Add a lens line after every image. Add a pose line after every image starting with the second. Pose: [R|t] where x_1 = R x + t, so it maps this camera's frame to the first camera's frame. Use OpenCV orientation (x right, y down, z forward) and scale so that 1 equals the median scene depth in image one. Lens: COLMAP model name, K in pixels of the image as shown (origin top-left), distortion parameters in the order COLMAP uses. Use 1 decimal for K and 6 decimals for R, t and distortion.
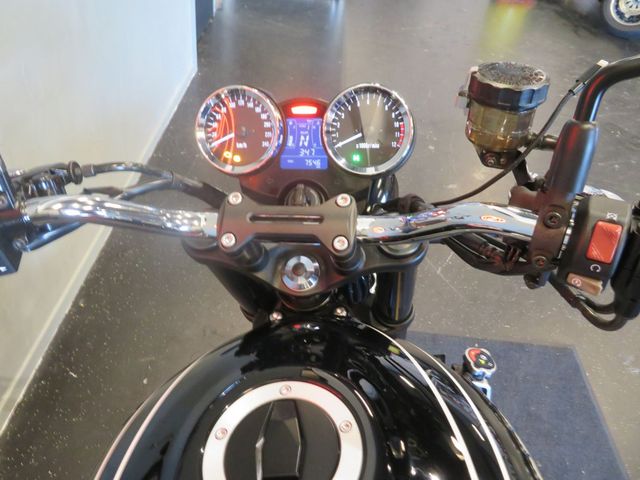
lens RADIAL K [[514.3, 0, 320.5], [0, 514.3, 238.1], [0, 0, 1]] dist [0.004057, 0.003541]
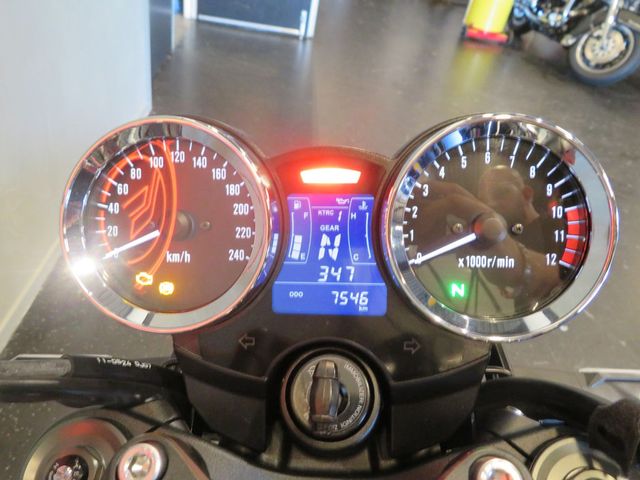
lens RADIAL K [[514.3, 0, 320.5], [0, 514.3, 238.1], [0, 0, 1]] dist [0.004057, 0.003541]
pose [[0.997347, -0.004417, 0.072658, -0.069372], [0.010071, 0.996931, -0.077630, -0.163643], [-0.072092, 0.078156, 0.994331, 0.581272]]
